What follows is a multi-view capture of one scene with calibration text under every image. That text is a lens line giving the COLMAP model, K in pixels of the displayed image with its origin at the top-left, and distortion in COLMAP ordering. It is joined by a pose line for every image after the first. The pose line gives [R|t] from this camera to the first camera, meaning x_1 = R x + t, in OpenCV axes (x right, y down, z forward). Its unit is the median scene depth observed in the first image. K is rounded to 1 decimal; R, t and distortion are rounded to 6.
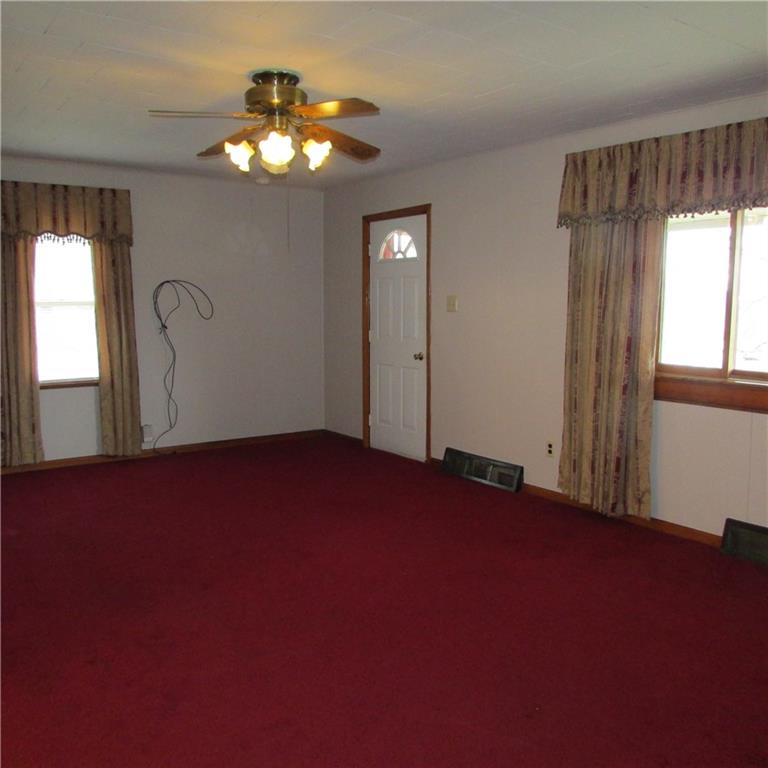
lens RADIAL K [[723.9, 0, 384.0], [0, 723.9, 384.0], [0, 0, 1]] dist [-0.048812, 0.016233]
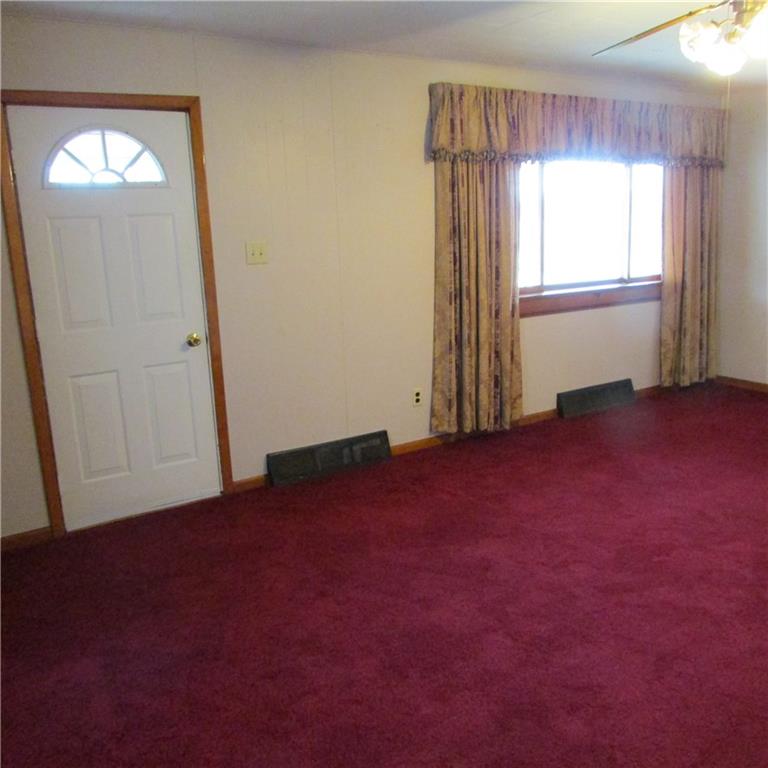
lens RADIAL K [[723.9, 0, 384.0], [0, 723.9, 384.0], [0, 0, 1]] dist [-0.048812, 0.016233]
pose [[0.061151, -0.207507, 0.976320, -0.739712], [0.161393, 0.967335, 0.195488, -0.127808], [-0.984994, 0.145616, 0.092644, 1.014988]]
